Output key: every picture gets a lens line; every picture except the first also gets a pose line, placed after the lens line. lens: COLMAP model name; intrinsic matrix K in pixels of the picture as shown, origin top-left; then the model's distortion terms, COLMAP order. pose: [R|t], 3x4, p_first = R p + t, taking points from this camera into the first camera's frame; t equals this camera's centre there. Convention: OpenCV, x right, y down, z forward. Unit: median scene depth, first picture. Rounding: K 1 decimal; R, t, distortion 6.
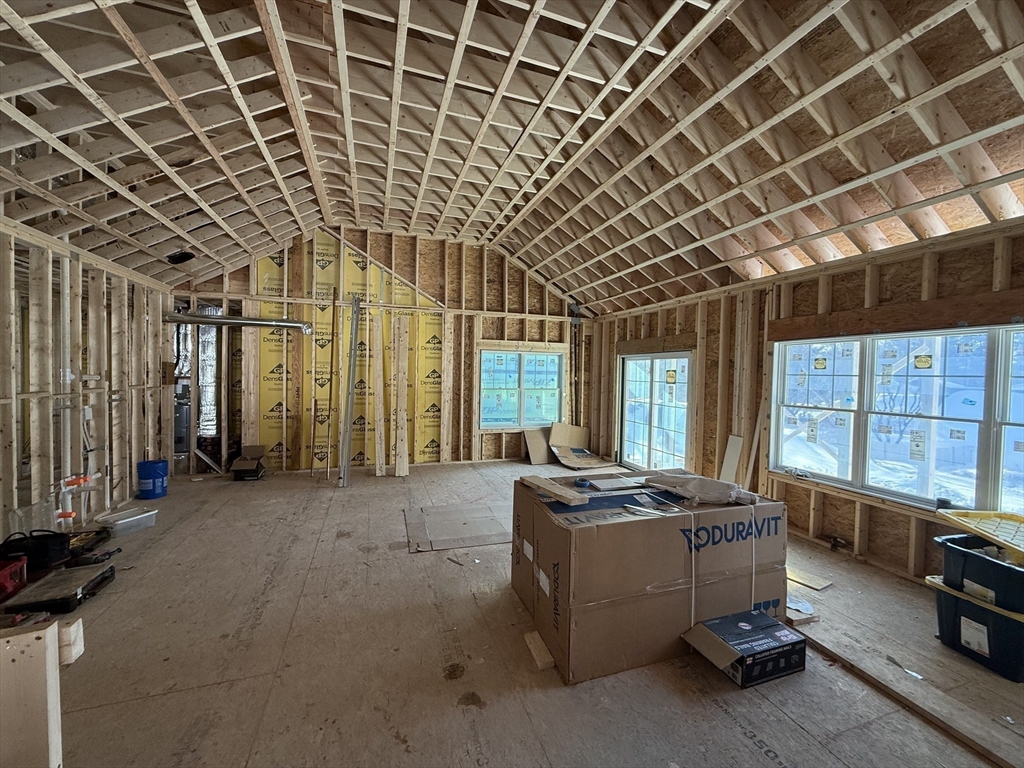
lens RADIAL K [[405.9, 0, 511.3], [0, 405.9, 384.0], [0, 0, 1]] dist [0.002314, 0.000406]
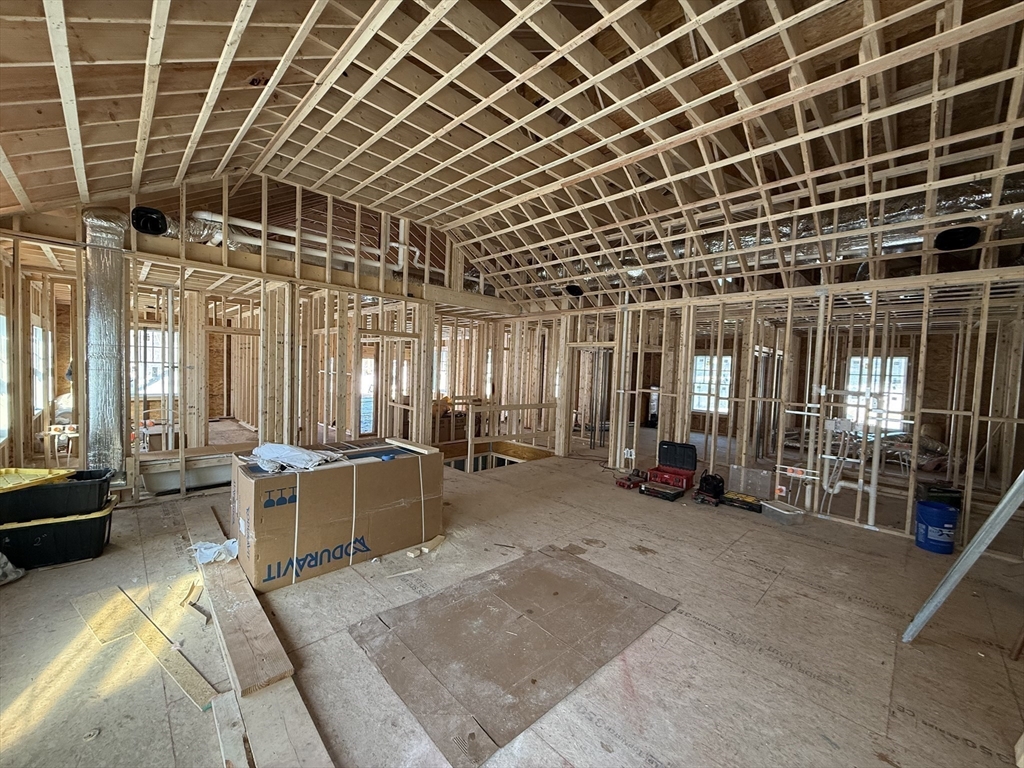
lens RADIAL K [[405.9, 0, 510.9], [0, 405.9, 385.2], [0, 0, 1]] dist [0.002314, 0.000406]
pose [[-0.901785, -0.034928, -0.430772, 0.284800], [-0.065598, 0.996243, 0.056546, -0.042915], [0.427179, 0.079250, -0.900687, 1.701367]]
